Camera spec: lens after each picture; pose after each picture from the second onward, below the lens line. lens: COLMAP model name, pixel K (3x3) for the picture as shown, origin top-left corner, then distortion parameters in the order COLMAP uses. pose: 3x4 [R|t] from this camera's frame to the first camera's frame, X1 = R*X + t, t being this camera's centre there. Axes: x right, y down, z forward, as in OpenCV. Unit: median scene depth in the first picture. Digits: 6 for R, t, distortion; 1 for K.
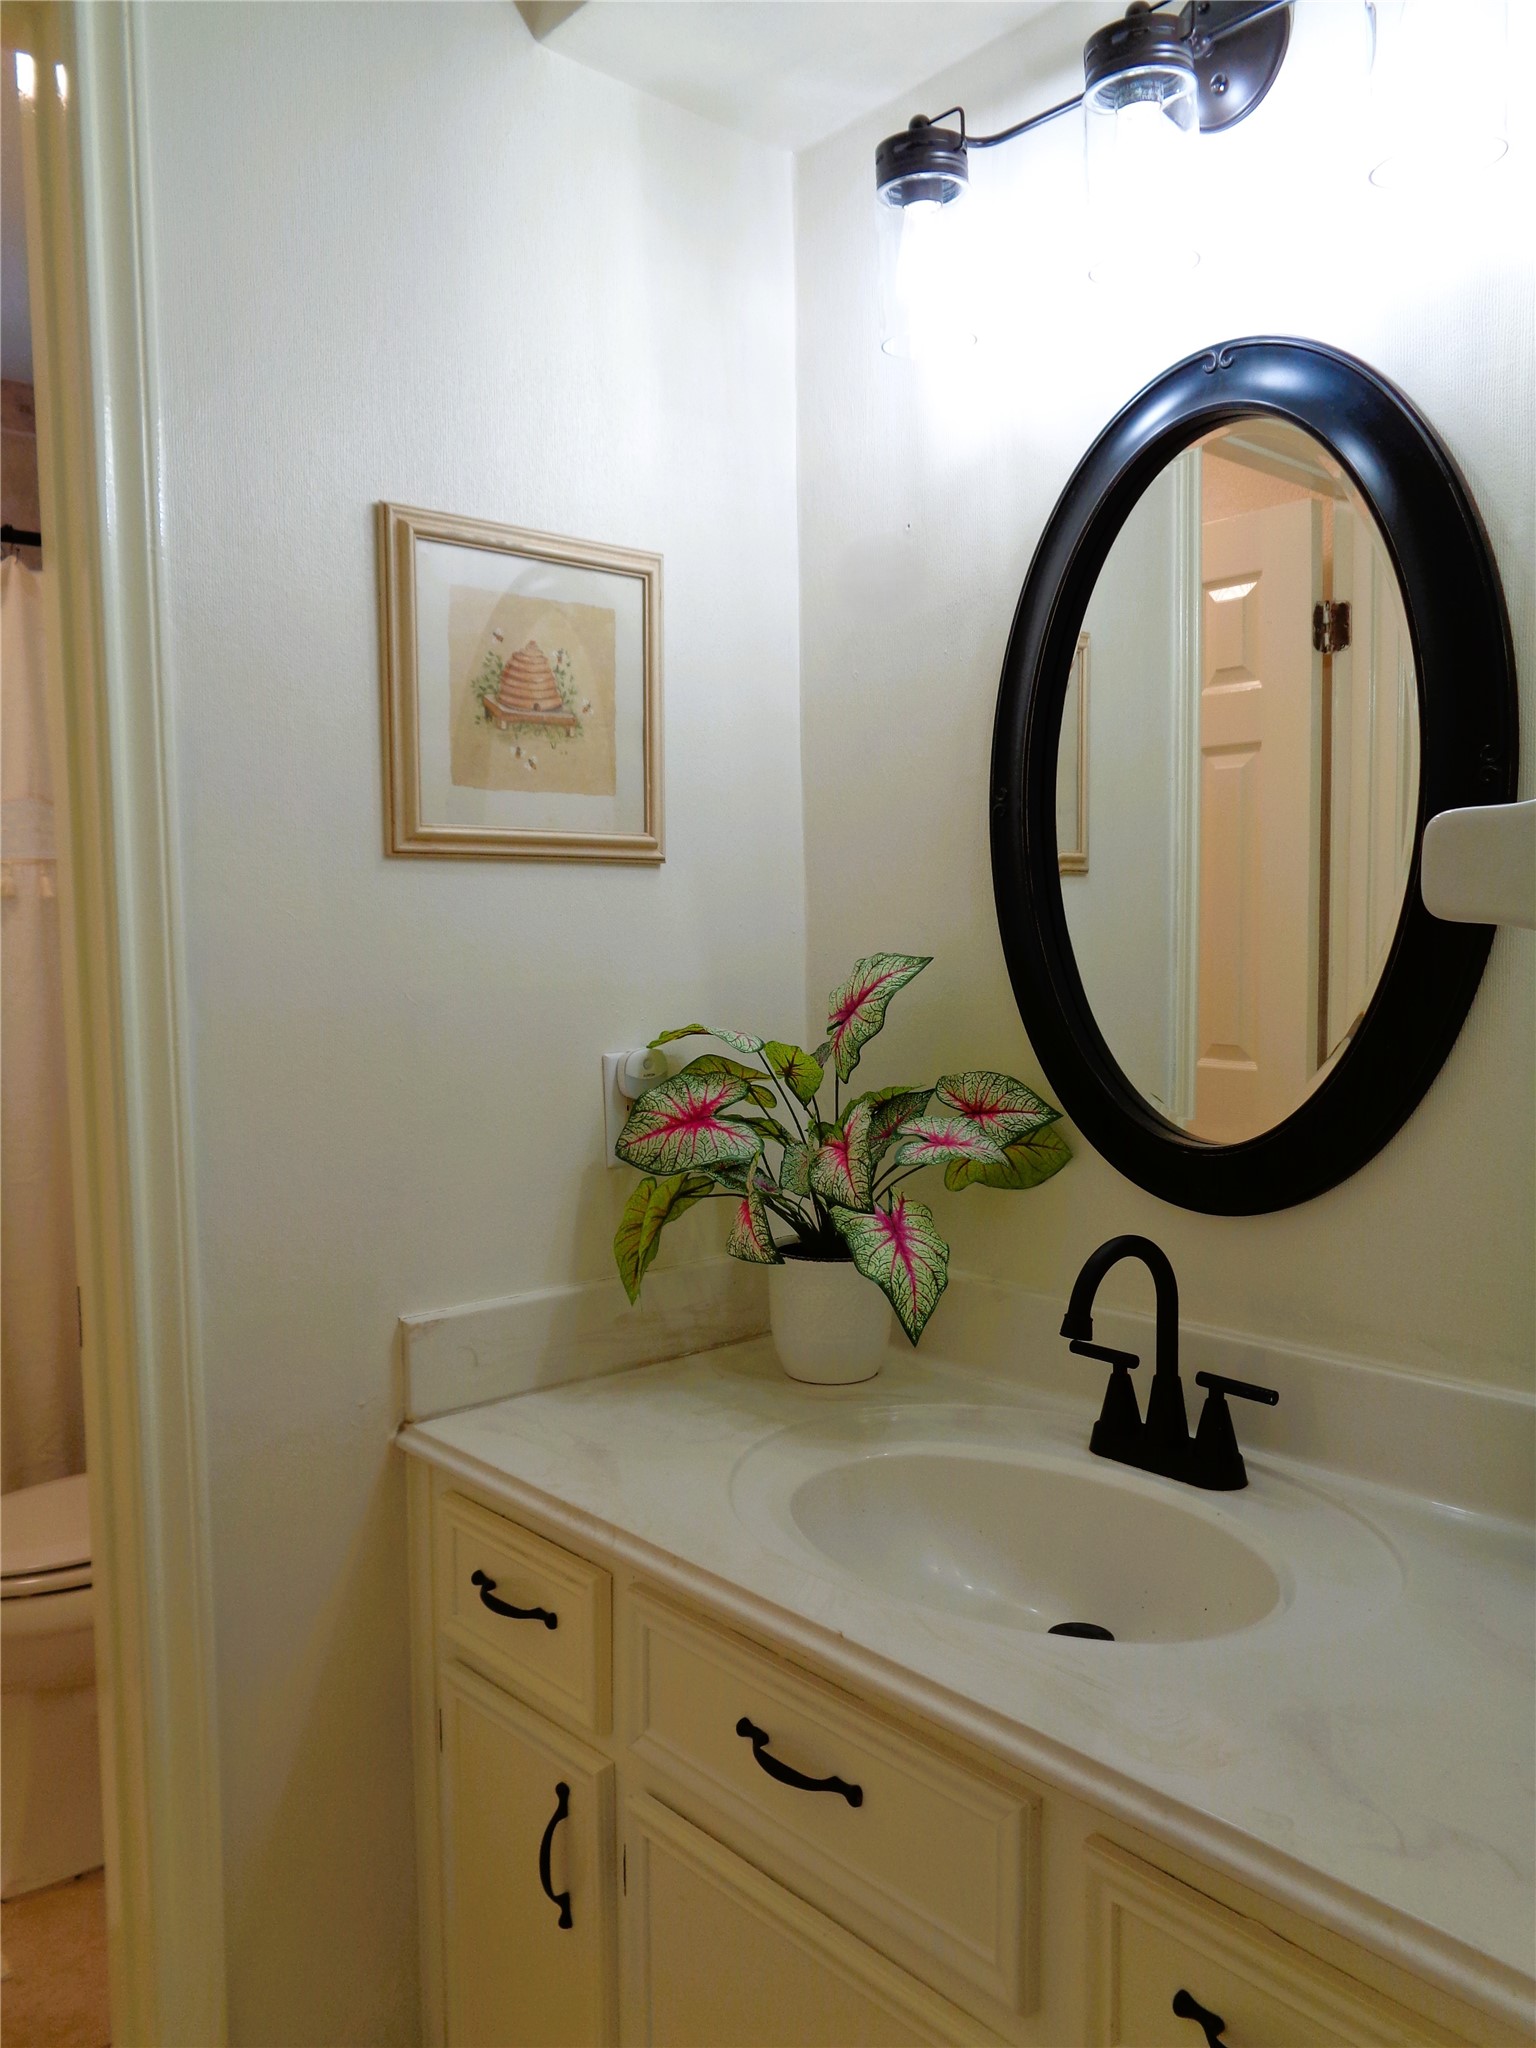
lens RADIAL K [[1544.7, 0, 765.7], [0, 1544.7, 1024.7], [0, 0, 1]] dist [0.000644, 0.007648]
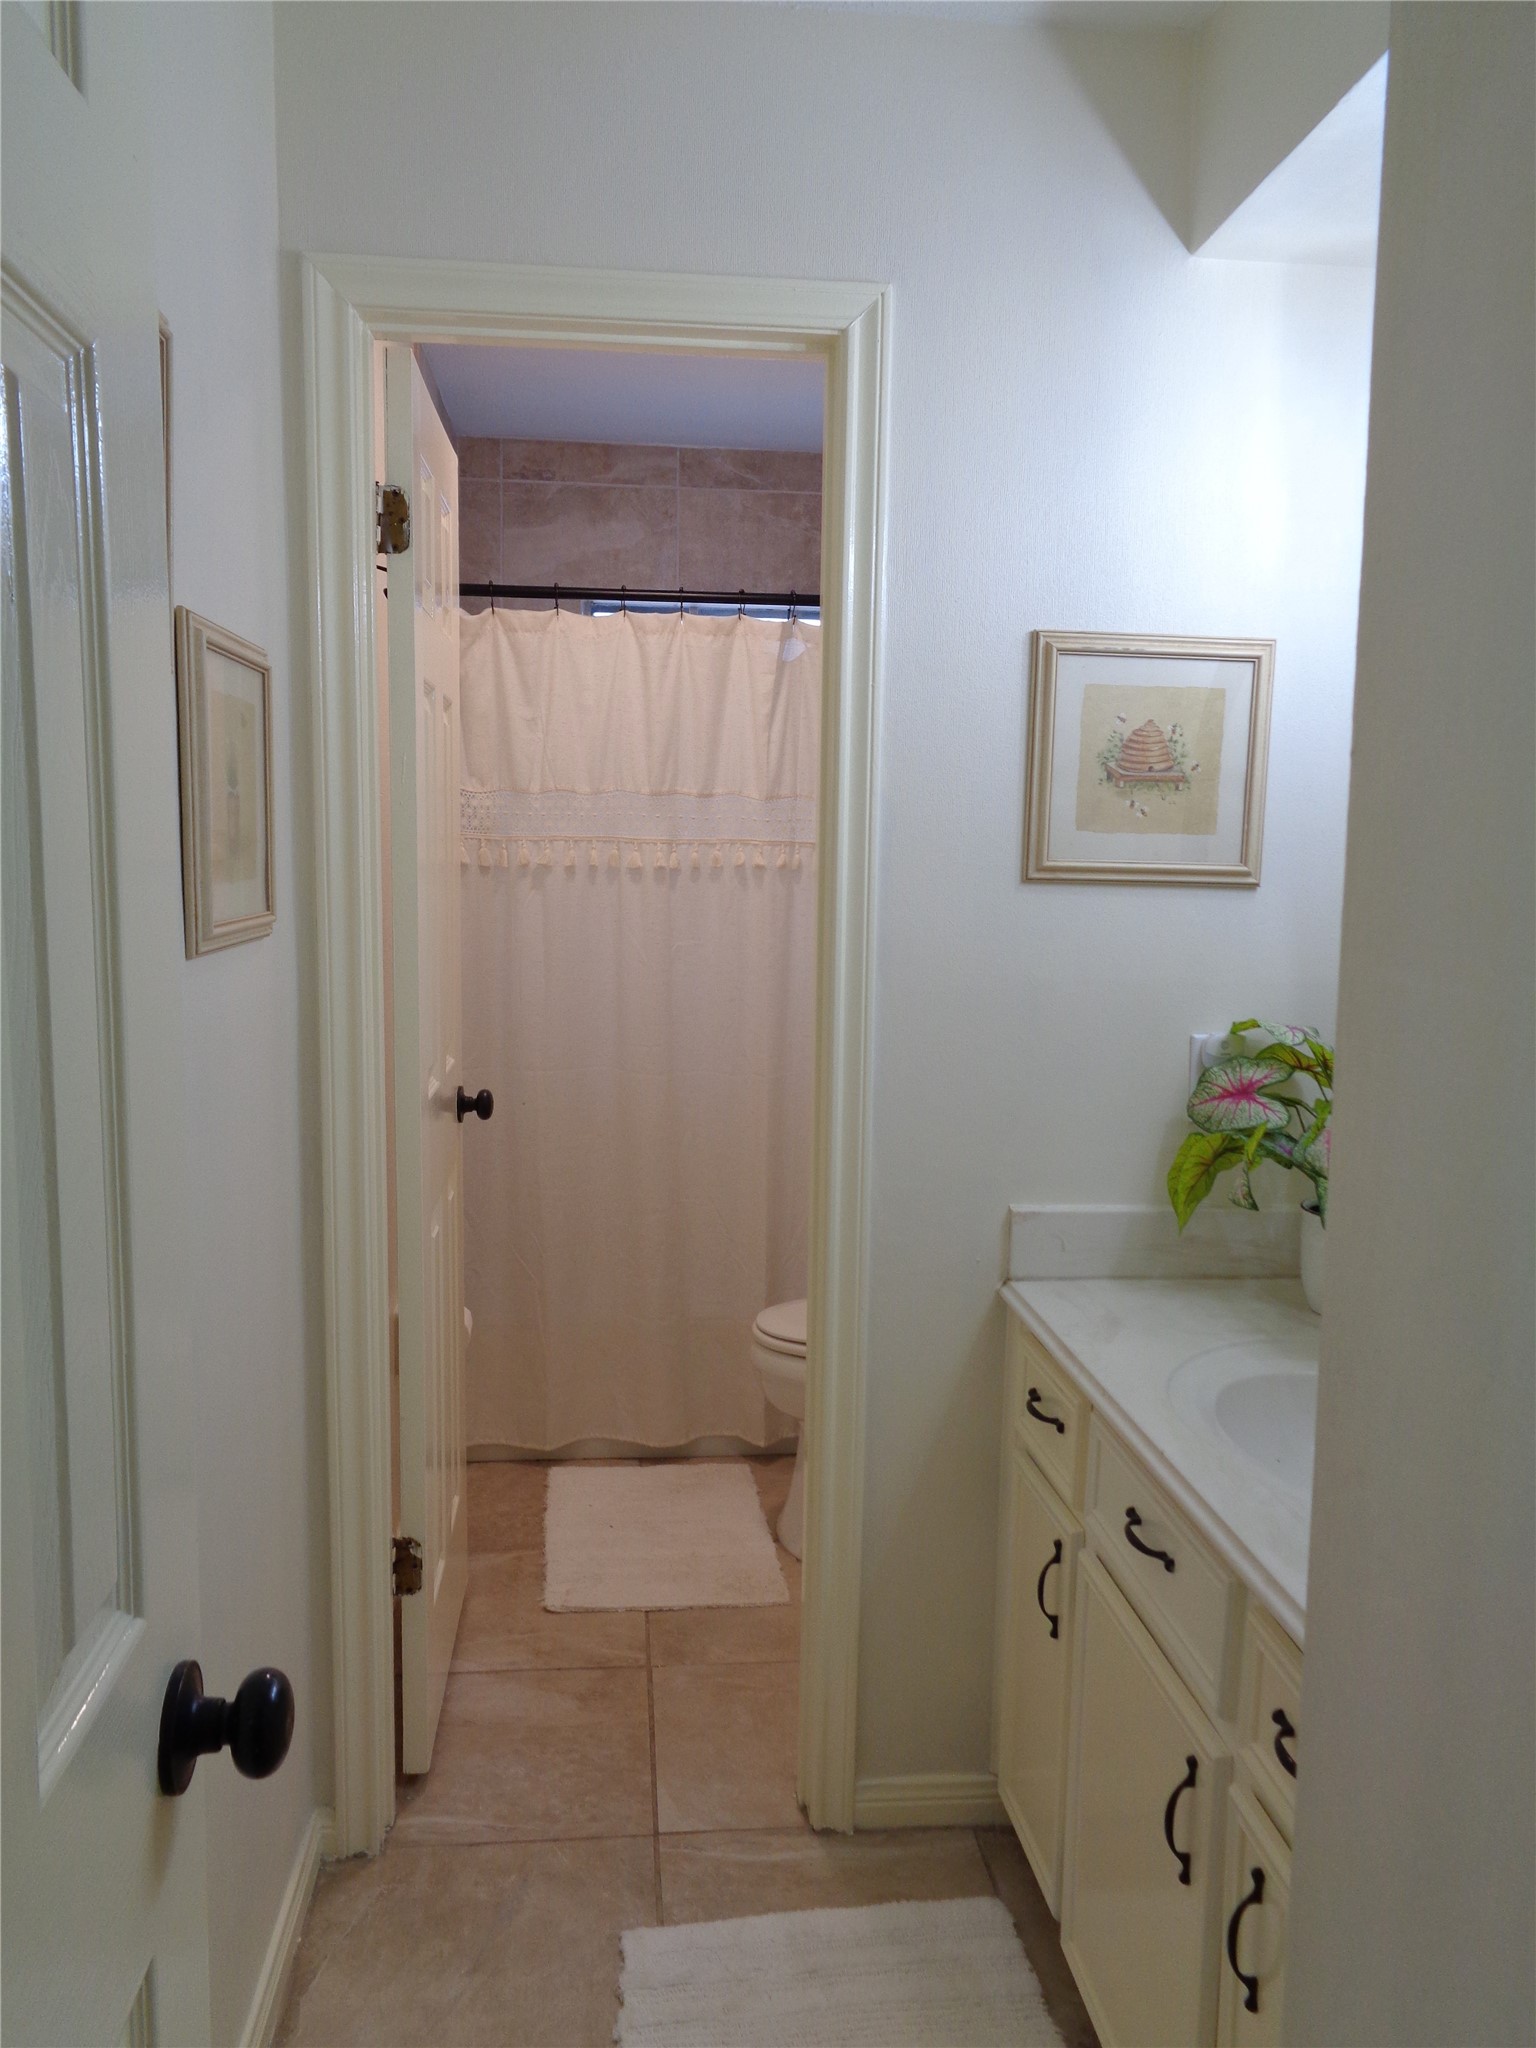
lens RADIAL K [[1544.7, 0, 767.8], [0, 1544.7, 1027.2], [0, 0, 1]] dist [0.000644, 0.007648]
pose [[0.815528, 0.097985, -0.570362, 0.361321], [-0.068823, 0.994989, 0.072527, -0.059484], [0.574611, -0.019893, 0.818185, -0.275525]]
